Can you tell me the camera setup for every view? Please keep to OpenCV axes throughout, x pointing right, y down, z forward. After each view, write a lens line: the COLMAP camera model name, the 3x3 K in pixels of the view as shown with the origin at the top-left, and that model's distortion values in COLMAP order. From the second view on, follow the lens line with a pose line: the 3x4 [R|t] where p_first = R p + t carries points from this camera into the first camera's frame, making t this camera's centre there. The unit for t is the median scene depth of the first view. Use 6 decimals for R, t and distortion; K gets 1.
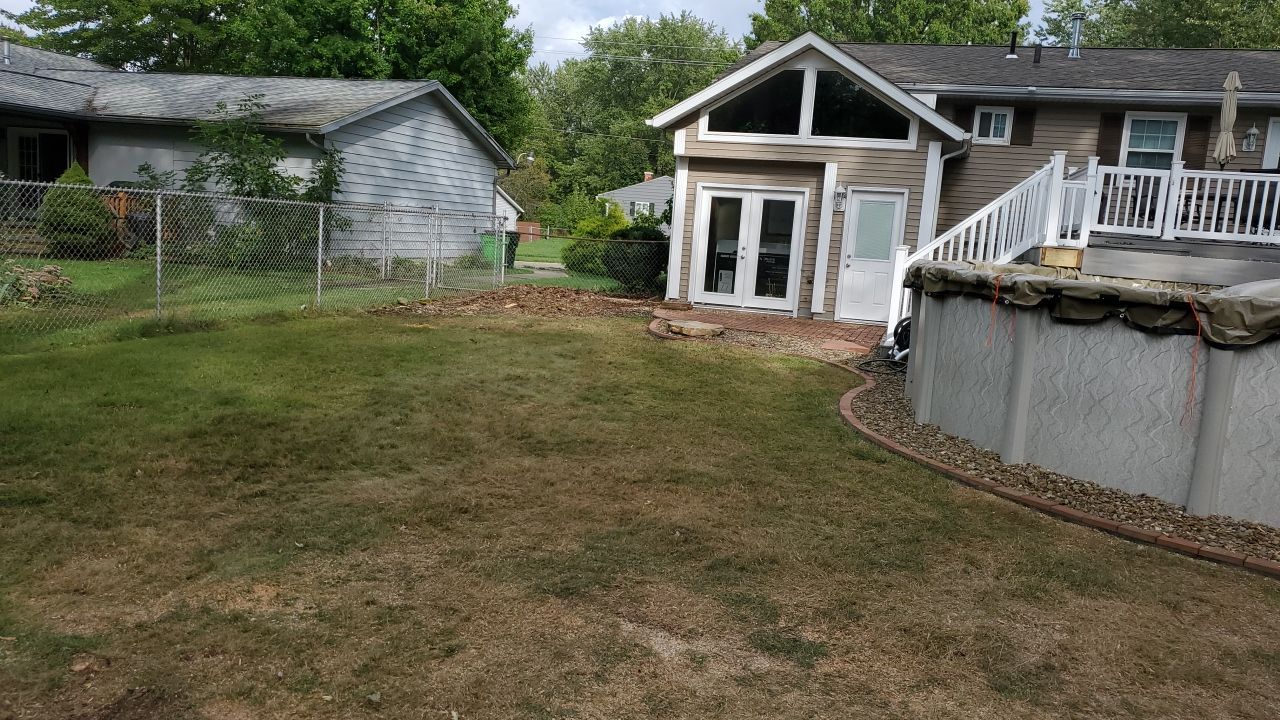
lens RADIAL K [[989.9, 0, 648.8], [0, 989.9, 356.3], [0, 0, 1]] dist [0.022113, -0.024542]
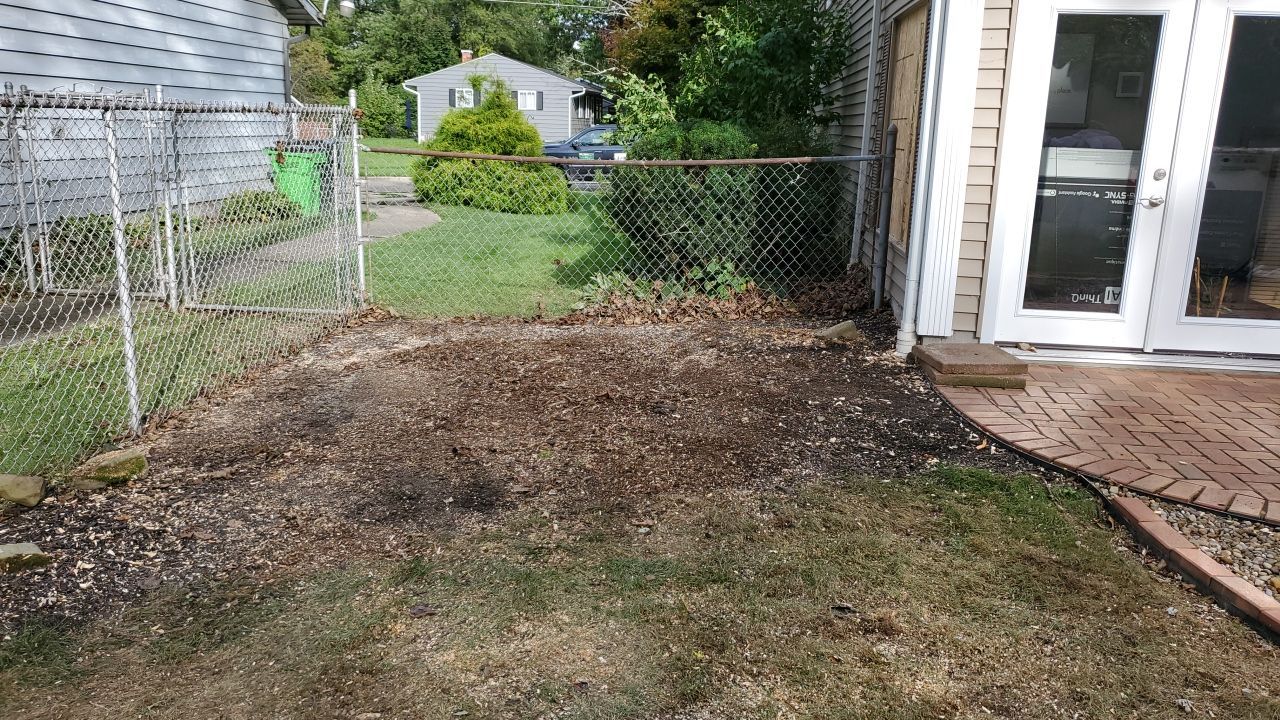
lens RADIAL K [[989.9, 0, 645.8], [0, 989.9, 361.3], [0, 0, 1]] dist [0.022113, -0.024542]
pose [[0.977700, -0.094894, 0.187344, -0.134870], [0.073066, 0.990061, 0.120171, -0.098881], [-0.196885, -0.103803, 0.974916, 0.703358]]
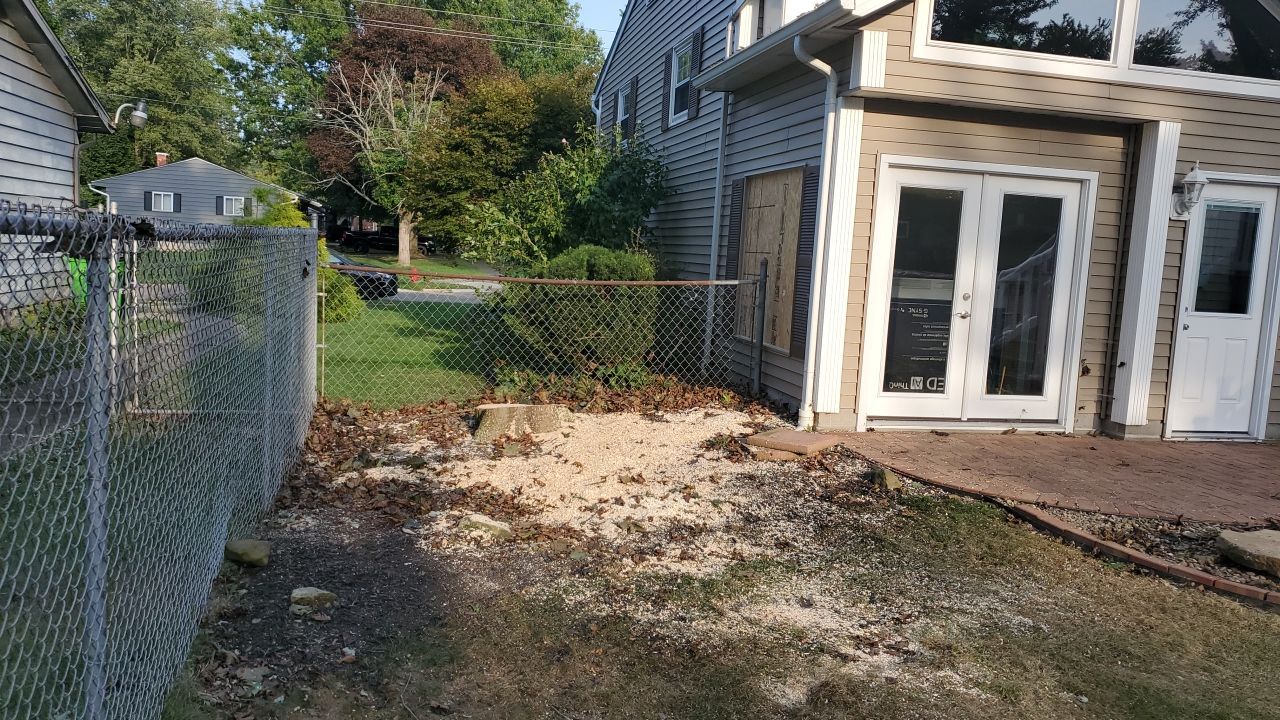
lens RADIAL K [[989.9, 0, 635.9], [0, 989.9, 363.1], [0, 0, 1]] dist [0.022113, -0.024542]
pose [[0.857474, -0.082656, 0.507845, -0.281212], [0.073552, 0.996567, 0.038011, -0.106685], [-0.509243, 0.004759, 0.860610, 0.664915]]
